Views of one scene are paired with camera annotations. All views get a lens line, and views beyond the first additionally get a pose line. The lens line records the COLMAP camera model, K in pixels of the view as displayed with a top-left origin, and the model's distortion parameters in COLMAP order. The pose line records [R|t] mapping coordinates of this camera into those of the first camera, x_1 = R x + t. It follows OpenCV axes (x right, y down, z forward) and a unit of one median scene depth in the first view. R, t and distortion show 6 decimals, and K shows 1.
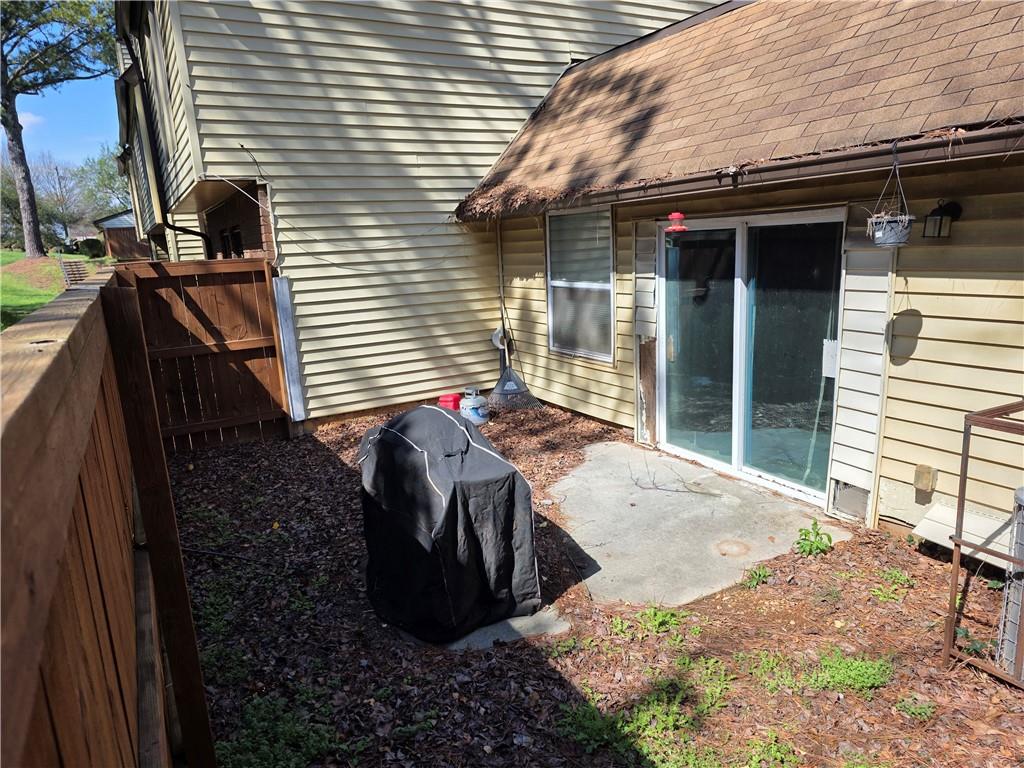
lens RADIAL K [[691.6, 0, 512.0], [0, 691.6, 384.0], [0, 0, 1]] dist [0.069315, -0.071756]
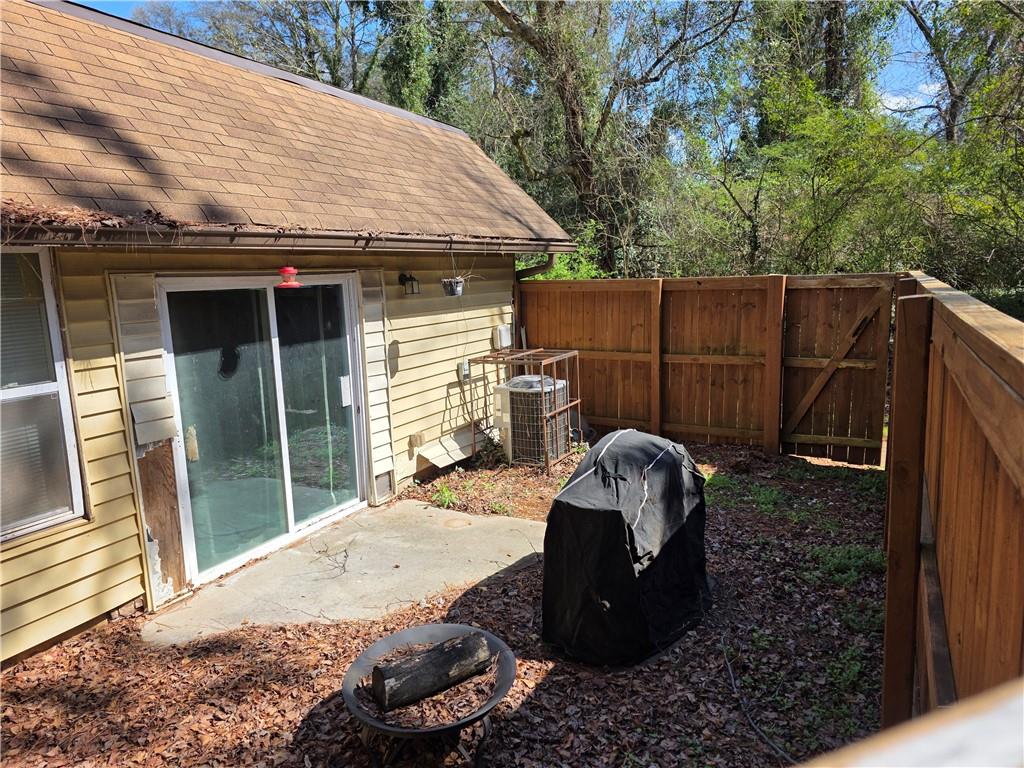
lens RADIAL K [[691.6, 0, 512.0], [0, 691.6, 384.0], [0, 0, 1]] dist [0.069315, -0.071756]
pose [[-0.547240, -0.063569, 0.834558, -0.682118], [0.231260, 0.946810, 0.223762, -0.235074], [-0.804392, 0.315451, -0.503432, 1.257120]]
